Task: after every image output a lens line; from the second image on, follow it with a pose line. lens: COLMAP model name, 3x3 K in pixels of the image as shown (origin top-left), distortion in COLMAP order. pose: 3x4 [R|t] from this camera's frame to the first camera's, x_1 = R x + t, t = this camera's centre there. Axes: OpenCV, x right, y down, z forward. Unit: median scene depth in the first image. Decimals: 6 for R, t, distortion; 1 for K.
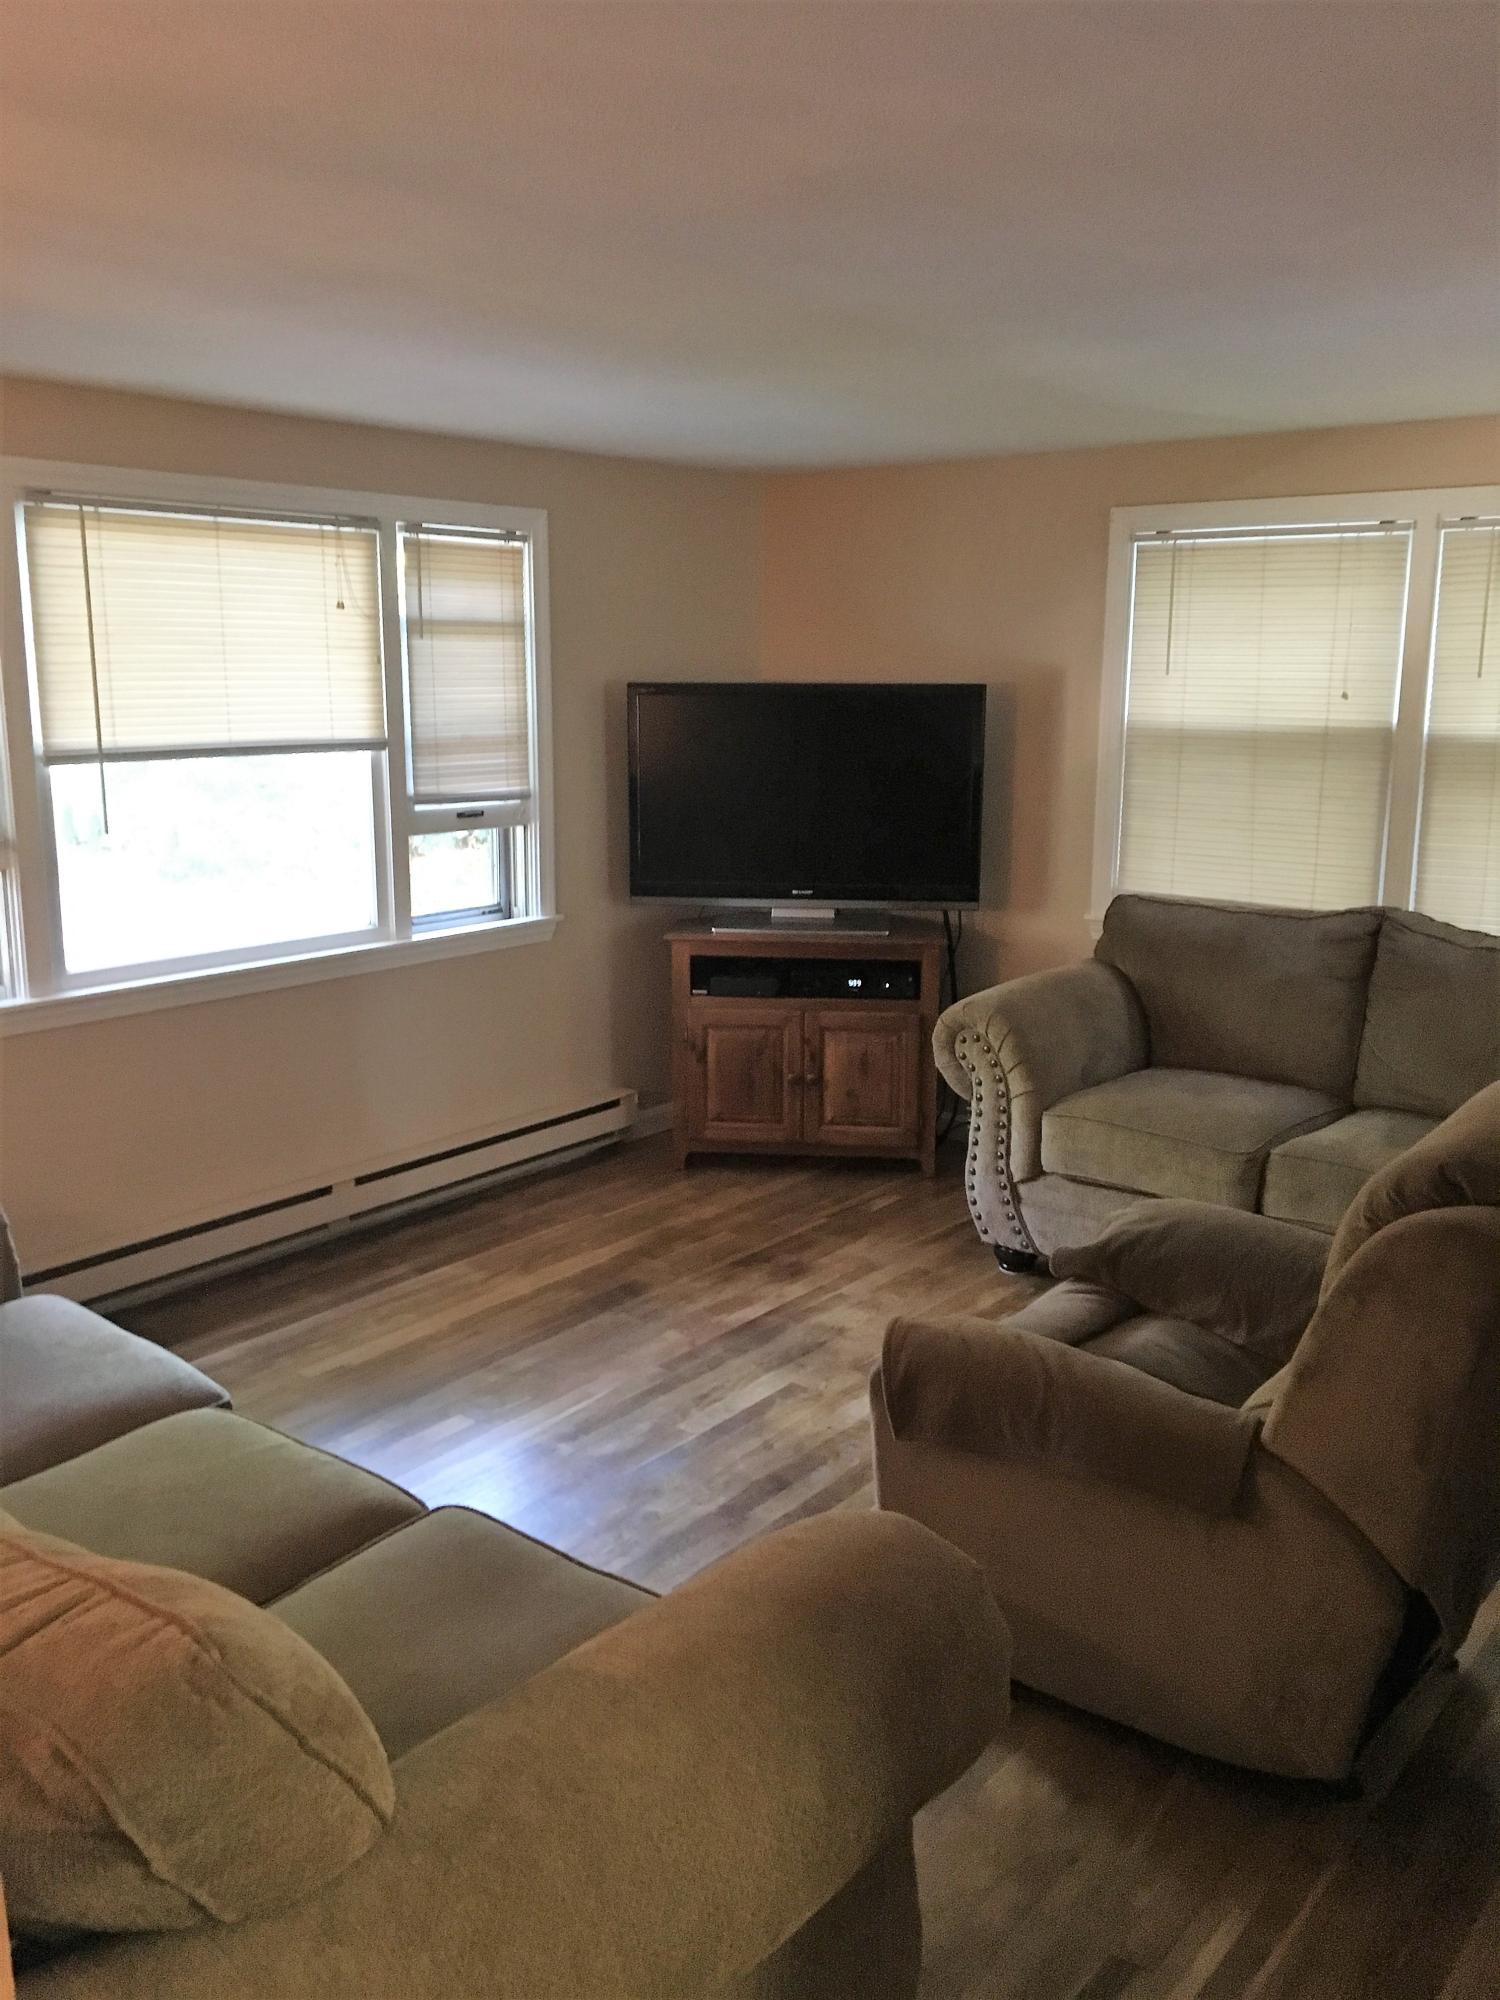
lens RADIAL K [[1698.9, 0, 748.6], [0, 1698.9, 1000.4], [0, 0, 1]] dist [0.066892, -0.069436]
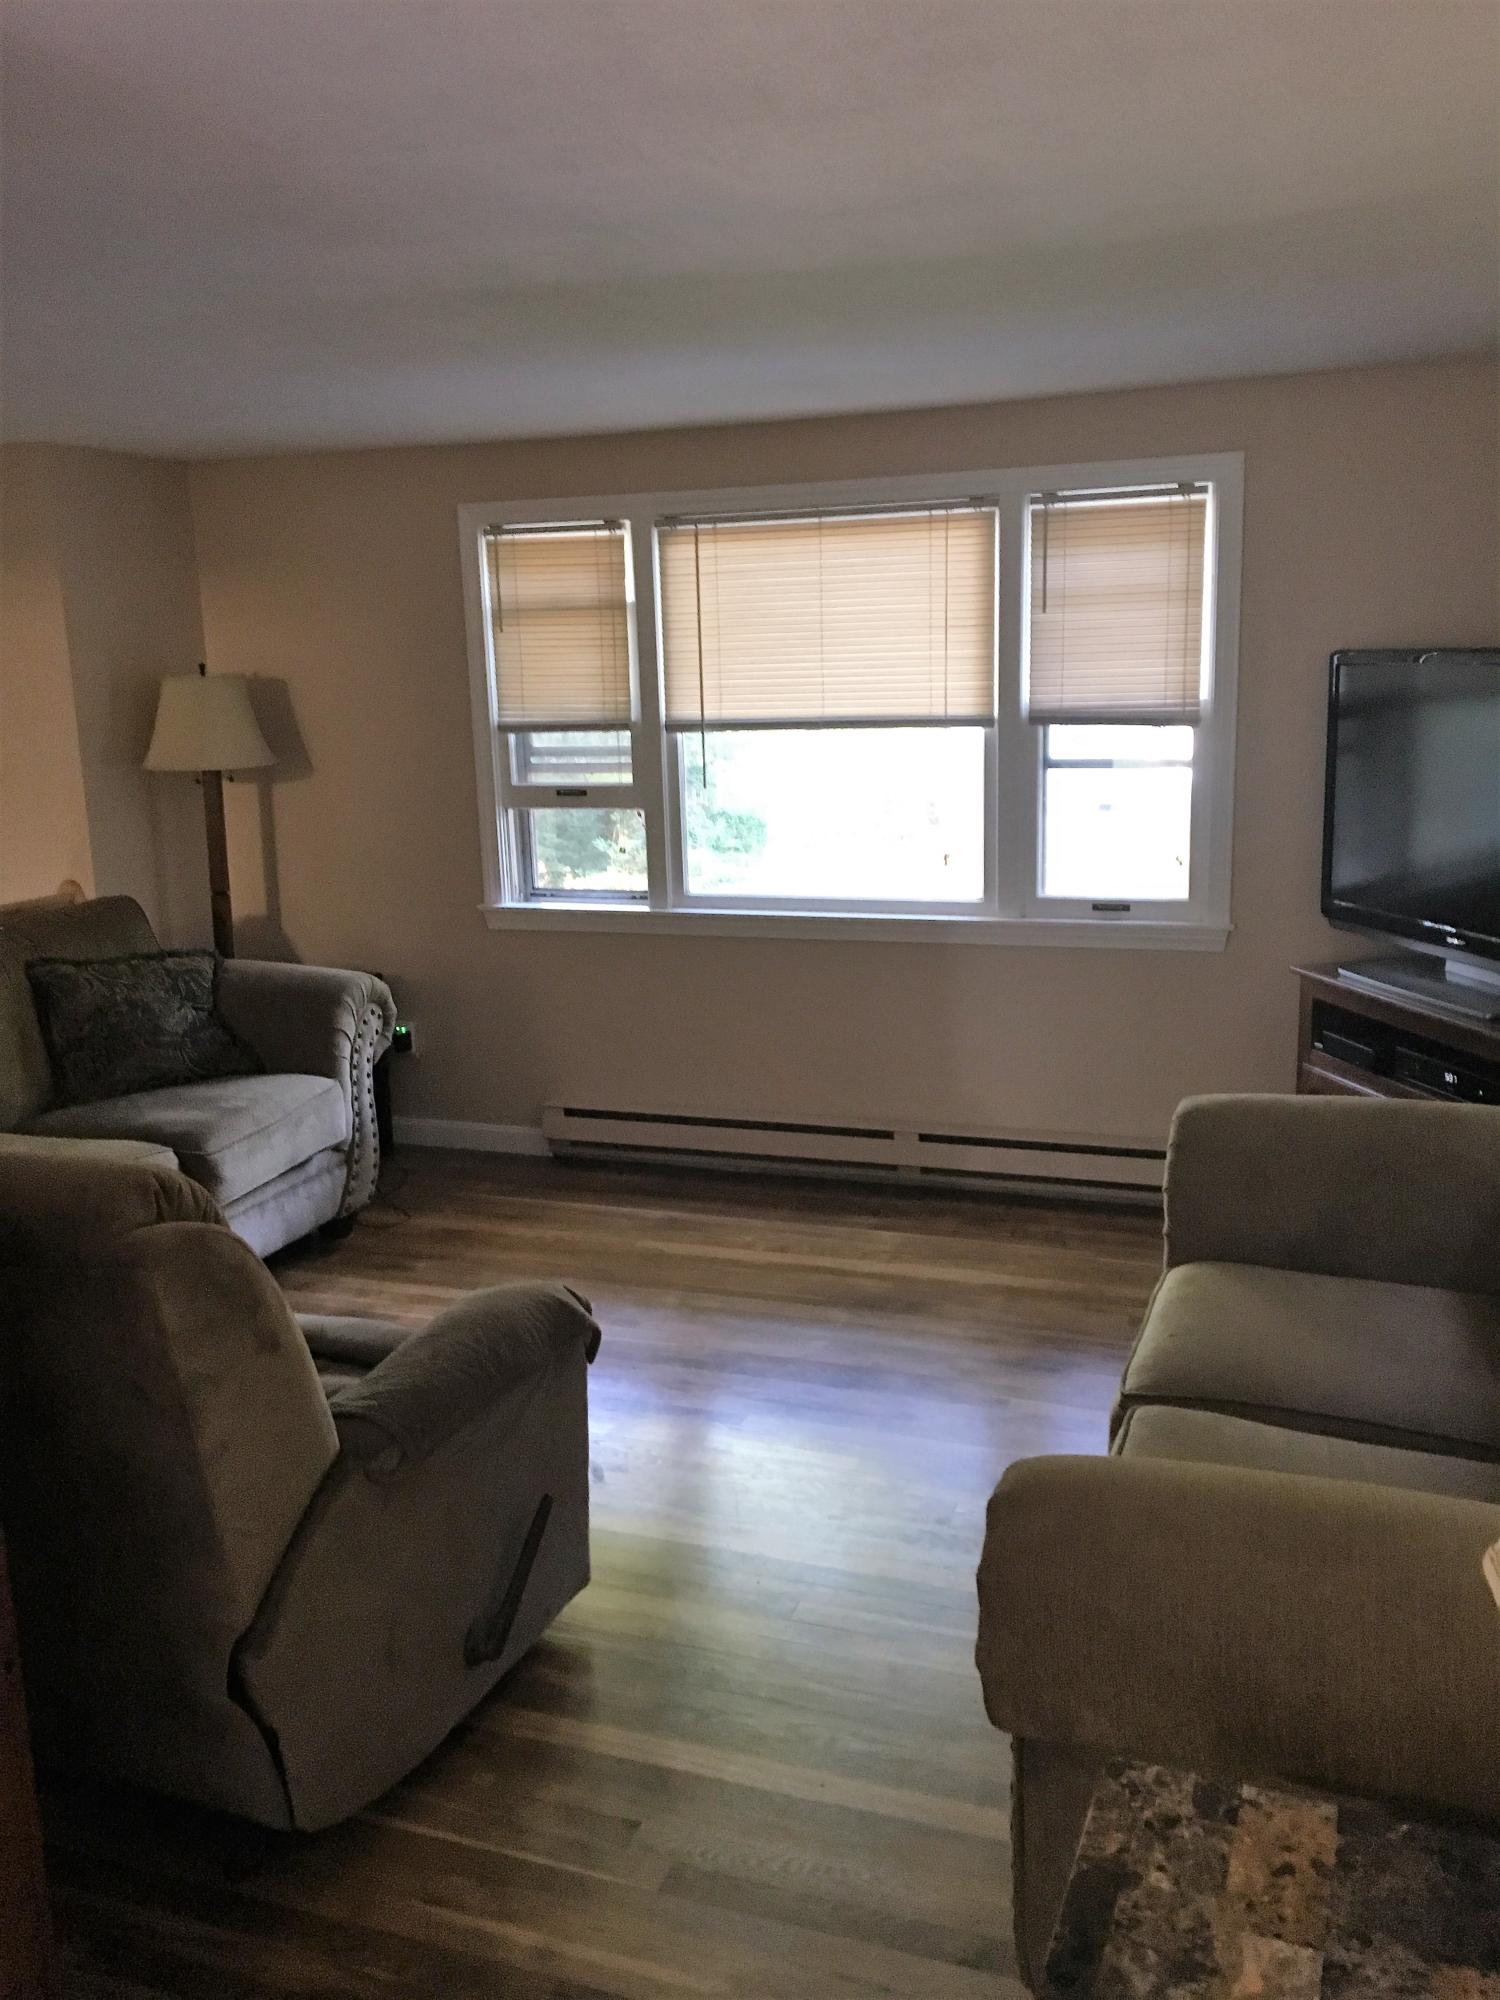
lens RADIAL K [[1698.9, 0, 747.0], [0, 1698.9, 1004.1], [0, 0, 1]] dist [0.066892, -0.069436]
pose [[0.297732, 0.183215, -0.936903, 0.742845], [-0.157485, 0.977391, 0.141086, -0.110612], [0.941570, 0.105543, 0.319854, 0.584212]]
